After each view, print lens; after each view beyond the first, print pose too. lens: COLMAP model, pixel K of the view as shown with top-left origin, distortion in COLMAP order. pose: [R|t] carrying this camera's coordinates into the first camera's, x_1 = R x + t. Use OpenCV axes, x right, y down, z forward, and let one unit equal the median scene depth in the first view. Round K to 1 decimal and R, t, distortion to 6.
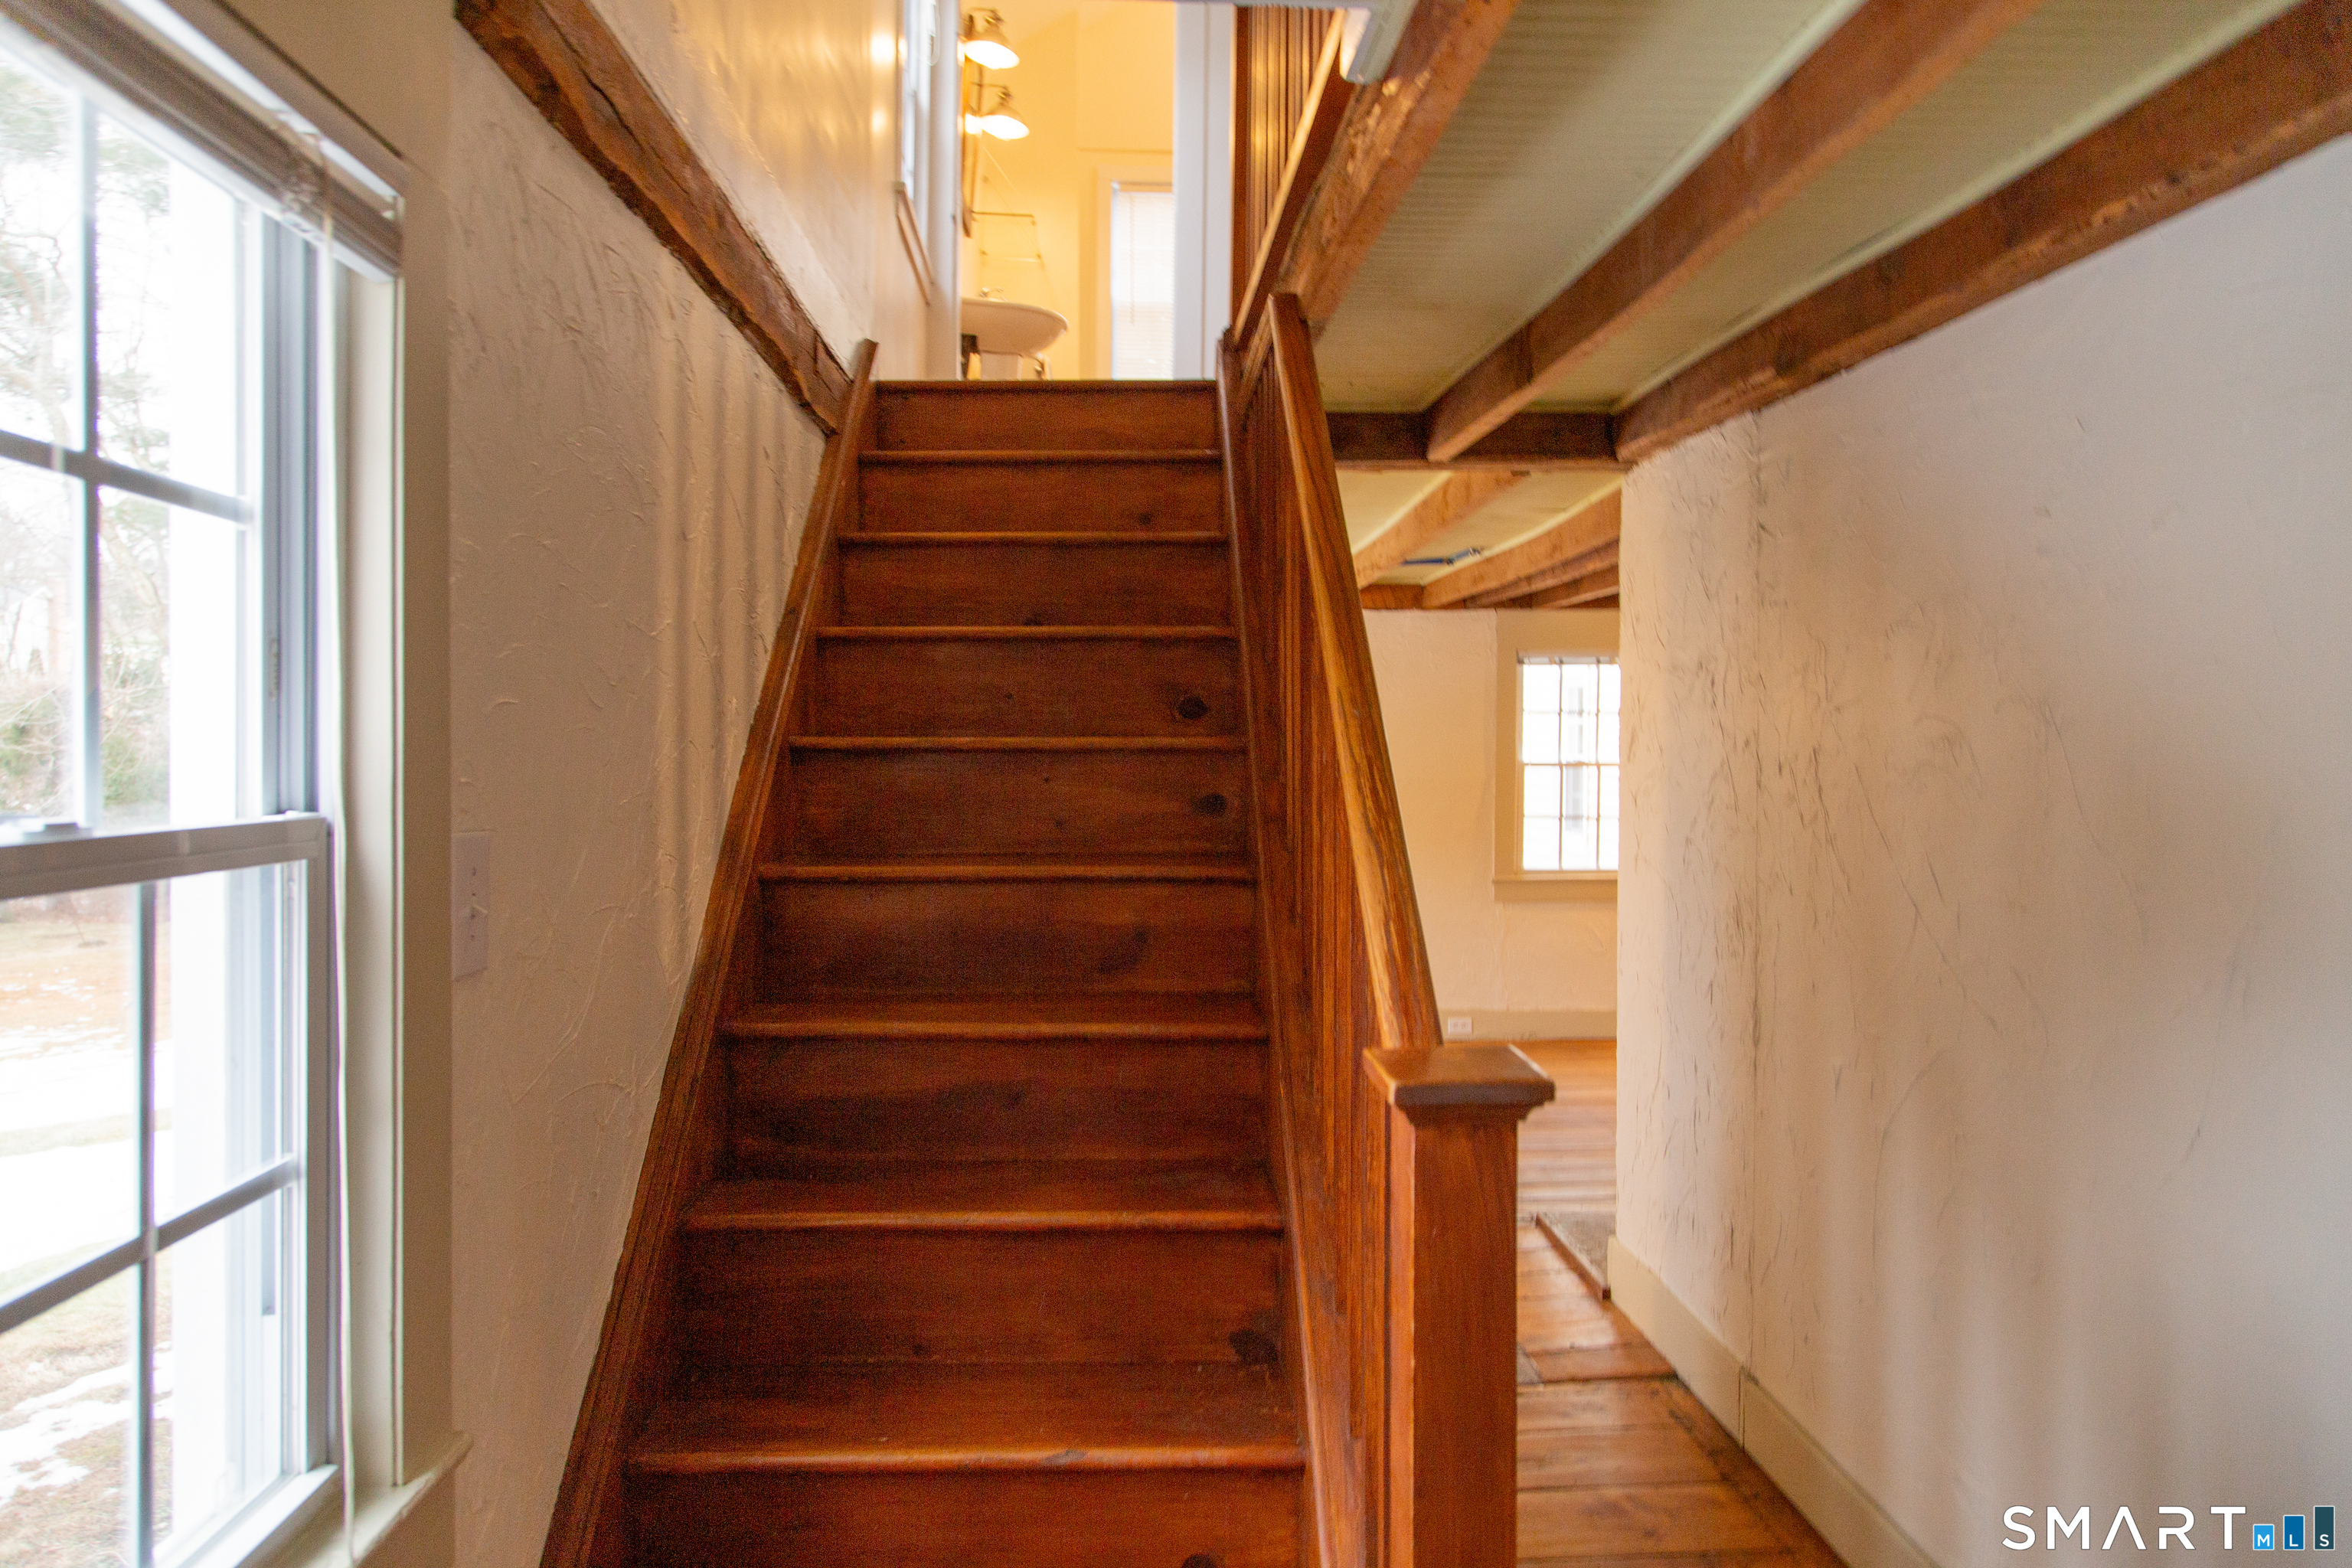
lens RADIAL K [[1554.1, 0, 1177.3], [0, 1554.1, 776.6], [0, 0, 1]] dist [0.004853, 0.001565]
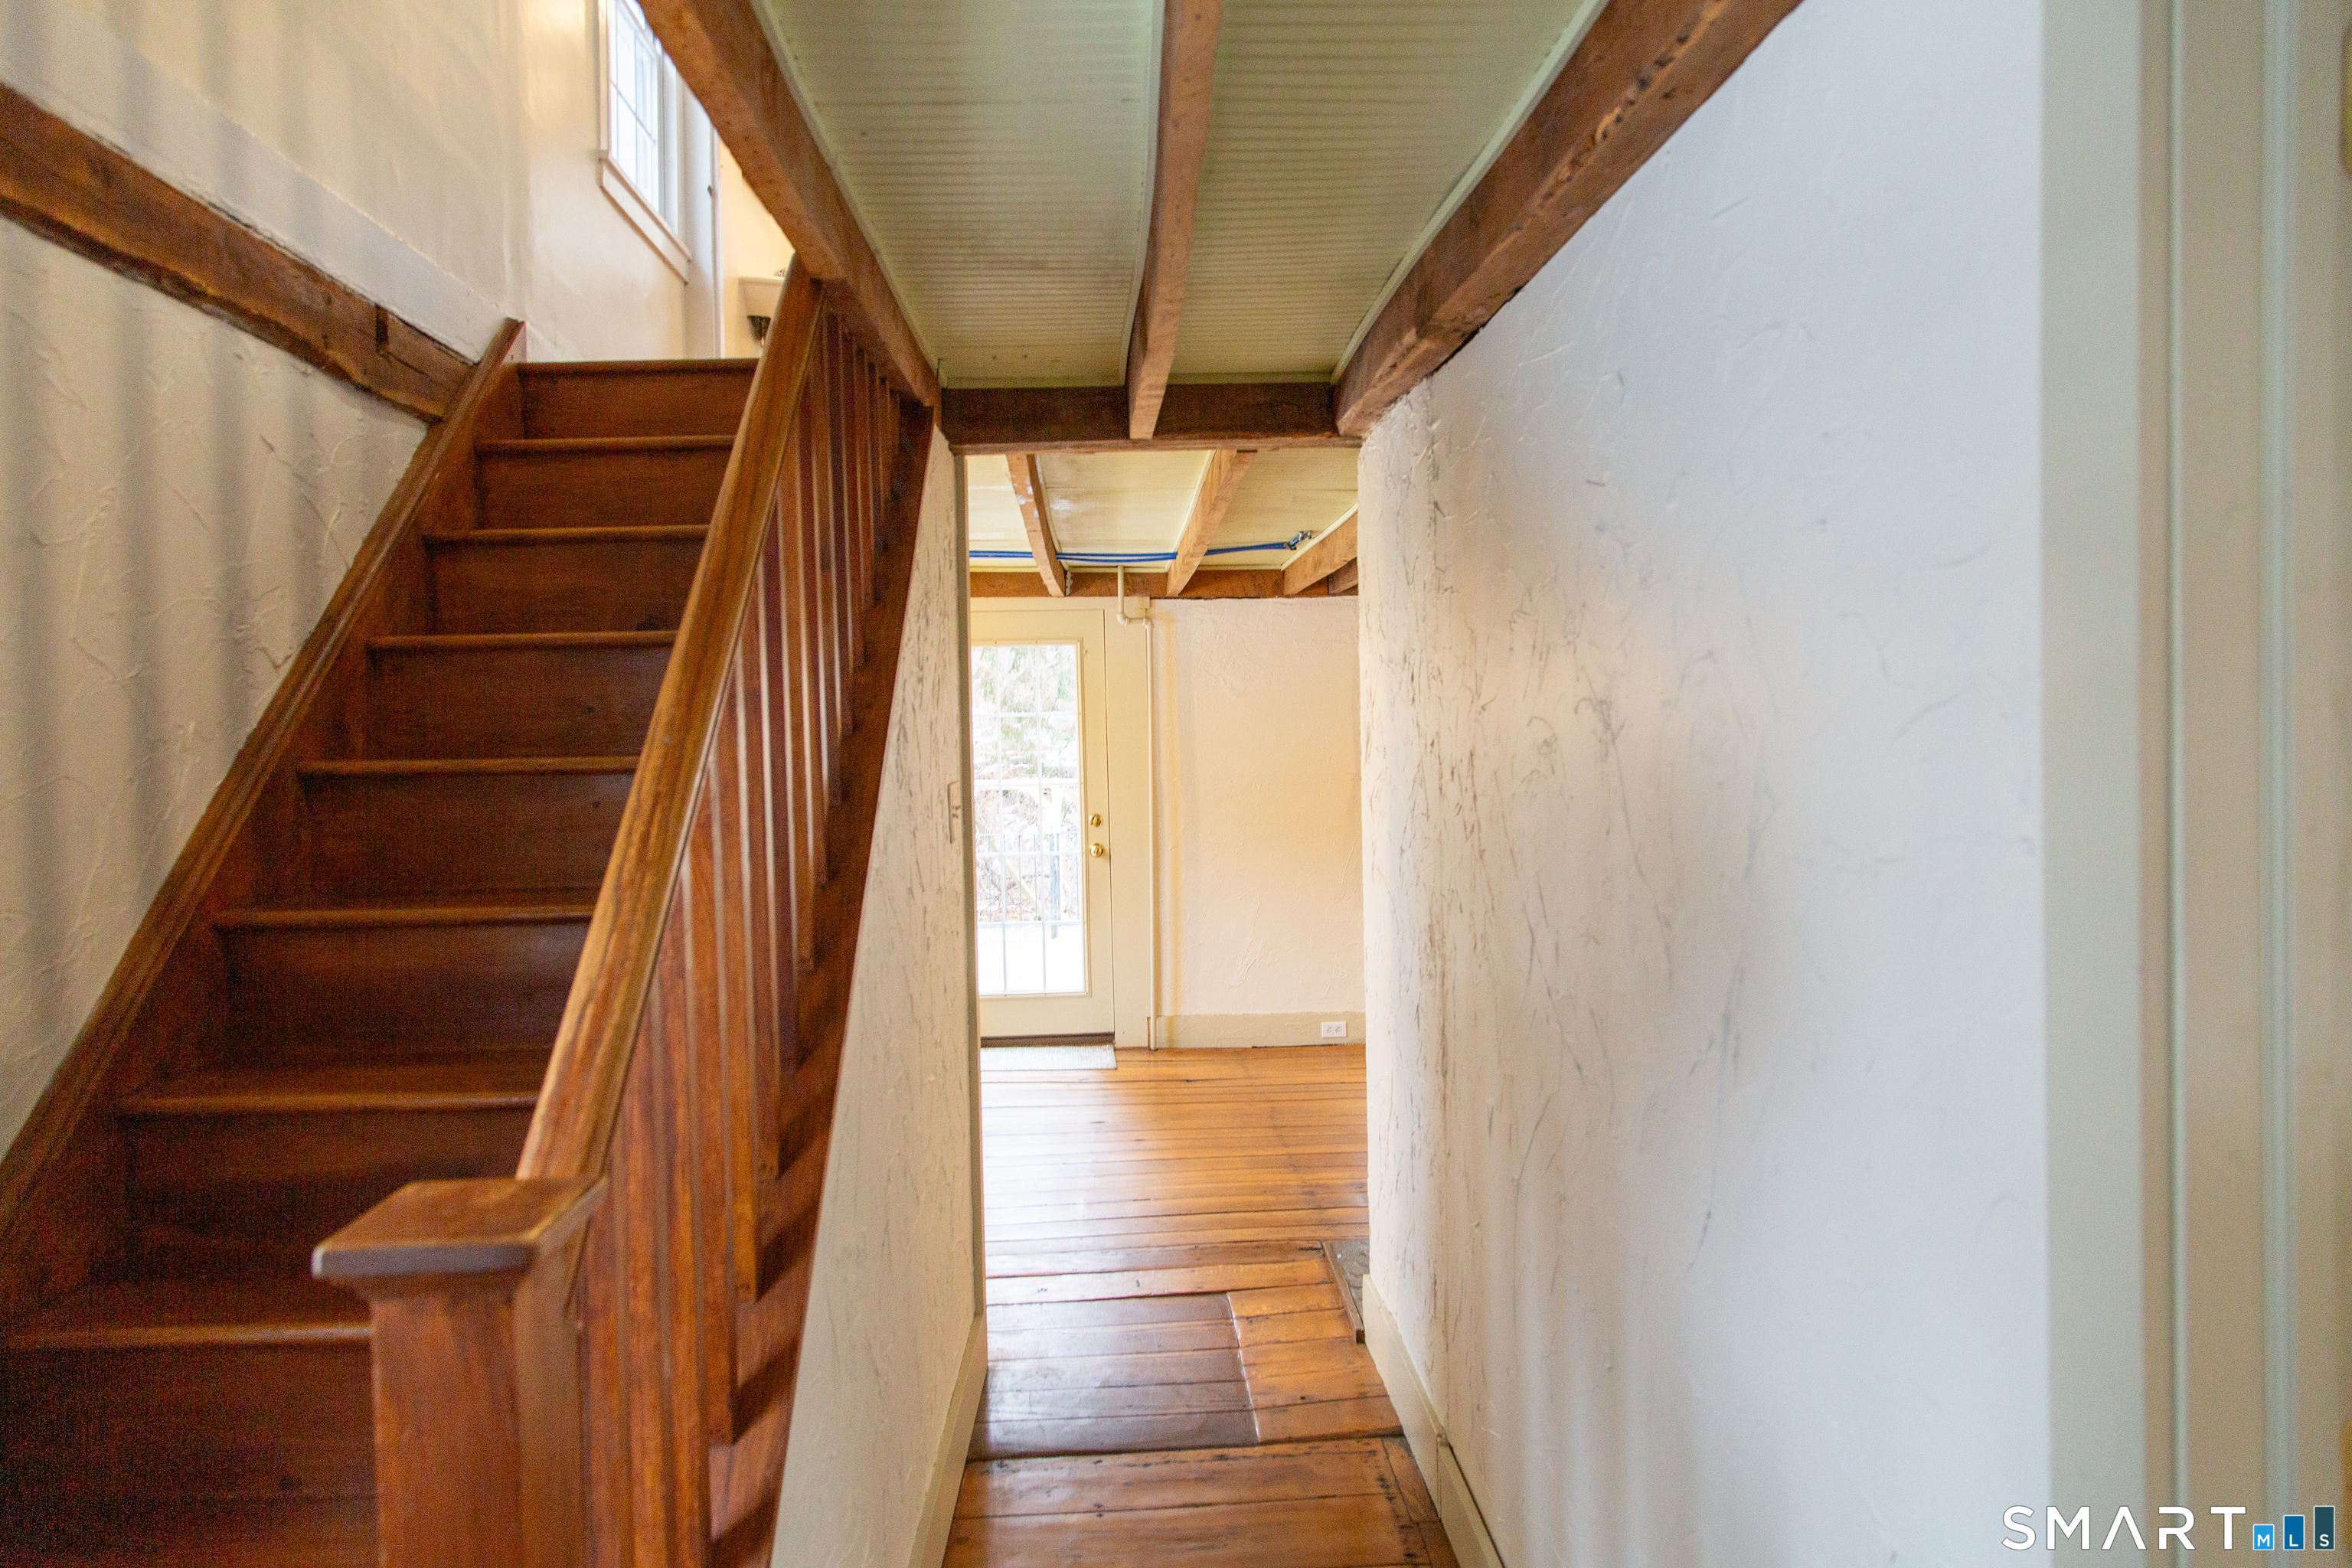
lens RADIAL K [[1559.1, 0, 1167.1], [0, 1559.1, 780.3], [0, 0, 1]] dist [0.015058, -0.002268]
pose [[0.999805, -0.019019, -0.005273, 0.213288], [0.019069, 0.999772, 0.009640, -0.012092], [0.005088, -0.009739, 0.999940, 0.089114]]
